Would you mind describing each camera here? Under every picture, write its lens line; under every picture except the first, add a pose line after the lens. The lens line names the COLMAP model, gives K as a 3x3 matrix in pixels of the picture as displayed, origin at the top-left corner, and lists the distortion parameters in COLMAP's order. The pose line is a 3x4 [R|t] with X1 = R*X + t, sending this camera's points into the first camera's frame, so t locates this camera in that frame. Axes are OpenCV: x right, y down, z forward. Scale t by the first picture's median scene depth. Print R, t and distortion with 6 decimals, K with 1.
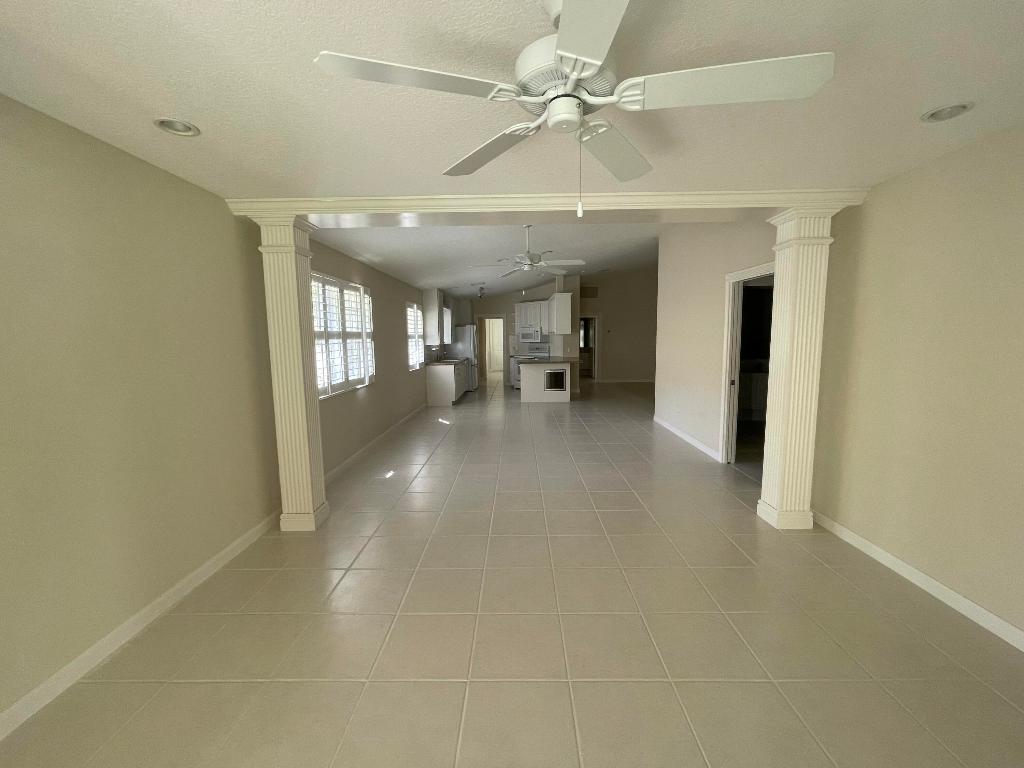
lens RADIAL K [[410.3, 0, 512.0], [0, 410.3, 384.0], [0, 0, 1]] dist [0.001900, 0.000223]
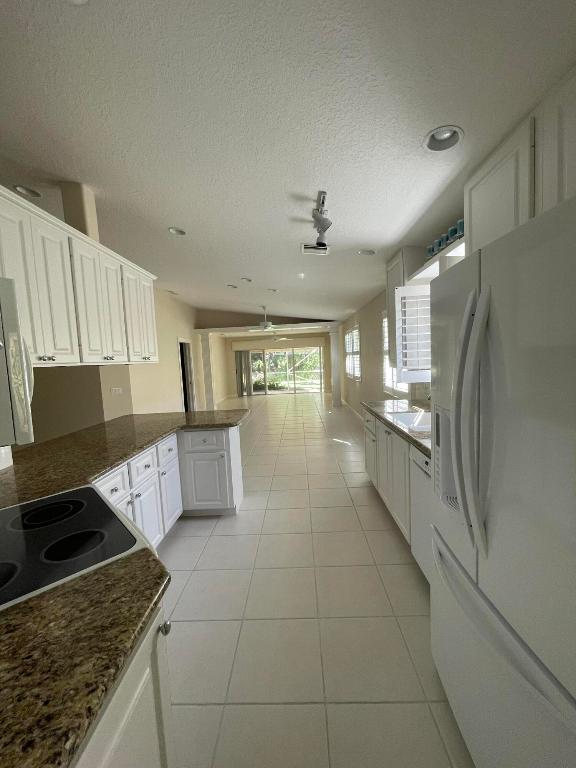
lens RADIAL K [[313.1, 0, 288.0], [0, 313.1, 384.0], [0, 0, 1]] dist [-0.003709, 0.000429]
pose [[-0.997312, 0.069177, 0.024170, -0.089254], [0.072577, 0.978011, 0.195516, -0.297506], [-0.010114, 0.196745, -0.980403, 2.577870]]
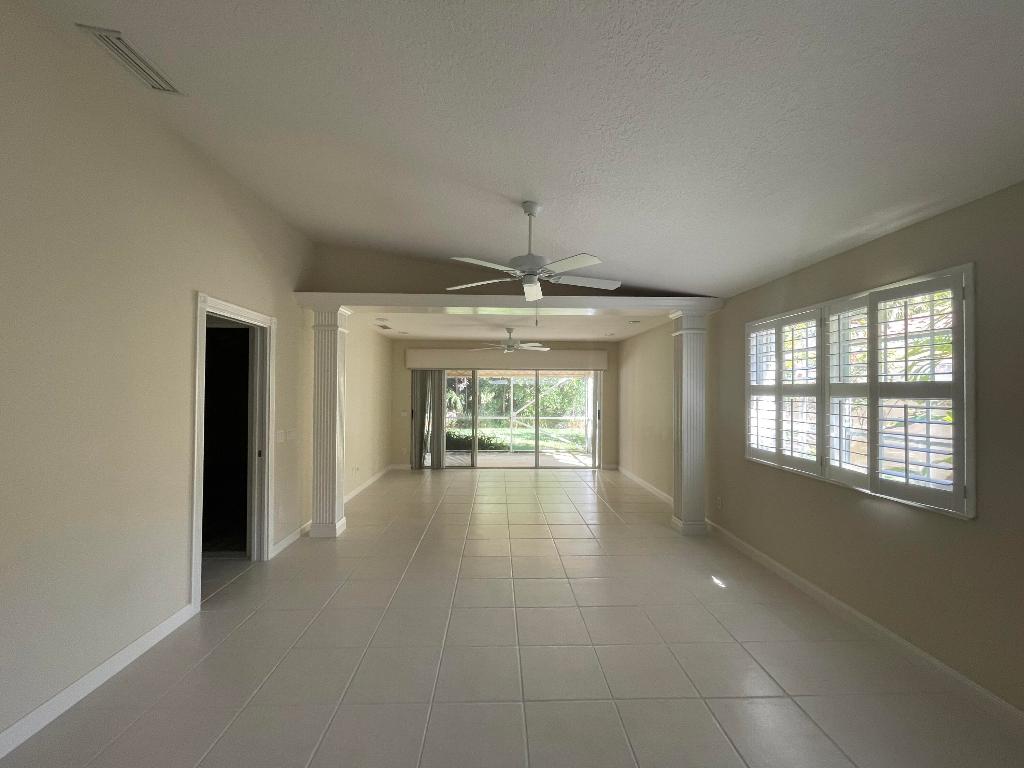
lens RADIAL K [[417.4, 0, 512.0], [0, 417.4, 384.0], [0, 0, 1]] dist [-0.003709, 0.000429]
pose [[-0.999234, 0.005570, -0.038726, 0.085028], [0.001593, 0.994785, 0.101980, -0.185687], [0.039092, 0.101840, -0.994032, 1.543025]]
